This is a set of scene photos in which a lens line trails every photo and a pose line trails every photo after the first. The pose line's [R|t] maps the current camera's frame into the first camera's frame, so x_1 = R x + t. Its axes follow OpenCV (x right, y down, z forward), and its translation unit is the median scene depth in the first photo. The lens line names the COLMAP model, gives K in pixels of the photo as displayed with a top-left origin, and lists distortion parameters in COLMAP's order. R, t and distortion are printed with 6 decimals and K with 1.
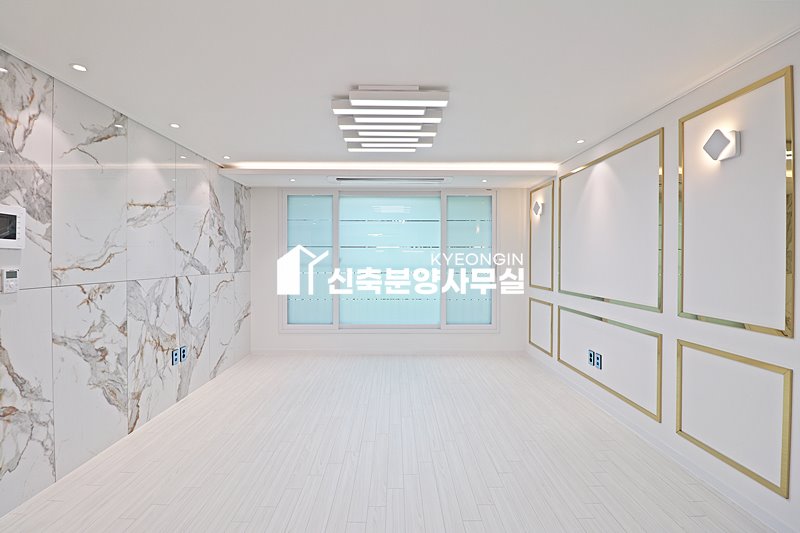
lens RADIAL K [[374.5, 0, 397.0], [0, 374.5, 259.6], [0, 0, 1]] dist [-0.001594, -0.014126]
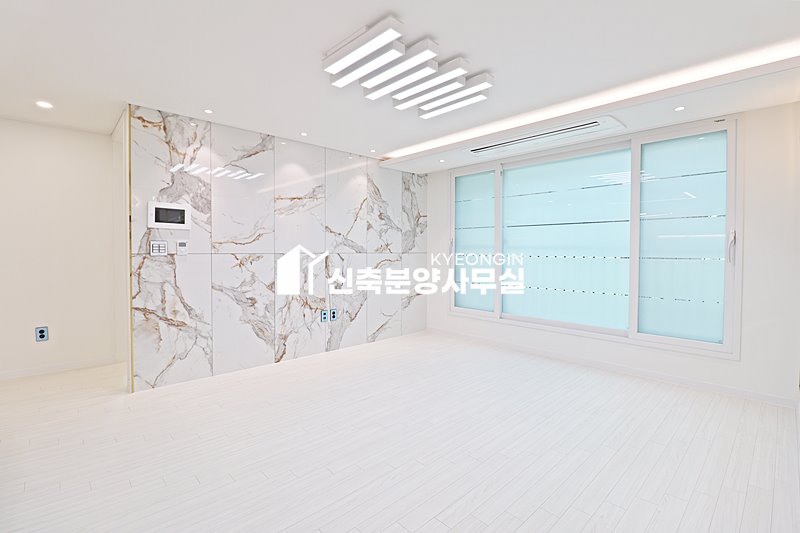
lens RADIAL K [[374.5, 0, 397.0], [0, 374.5, 259.6], [0, 0, 1]] dist [-0.001594, -0.014126]
pose [[0.671434, 0.018377, -0.740837, 0.611101], [-0.003528, 0.999760, 0.021602, 0.046670], [0.741056, -0.011890, 0.671338, 0.383665]]
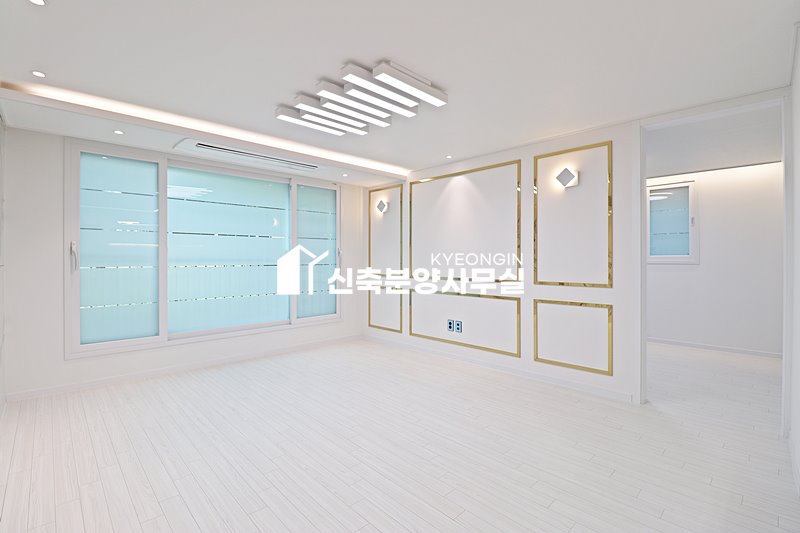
lens RADIAL K [[374.5, 0, 397.0], [0, 374.5, 259.6], [0, 0, 1]] dist [-0.001594, -0.014126]
pose [[0.720574, -0.004300, 0.693365, -0.625579], [0.004208, 0.999989, 0.001828, 0.038627], [-0.693365, 0.001601, 0.720585, 0.238131]]
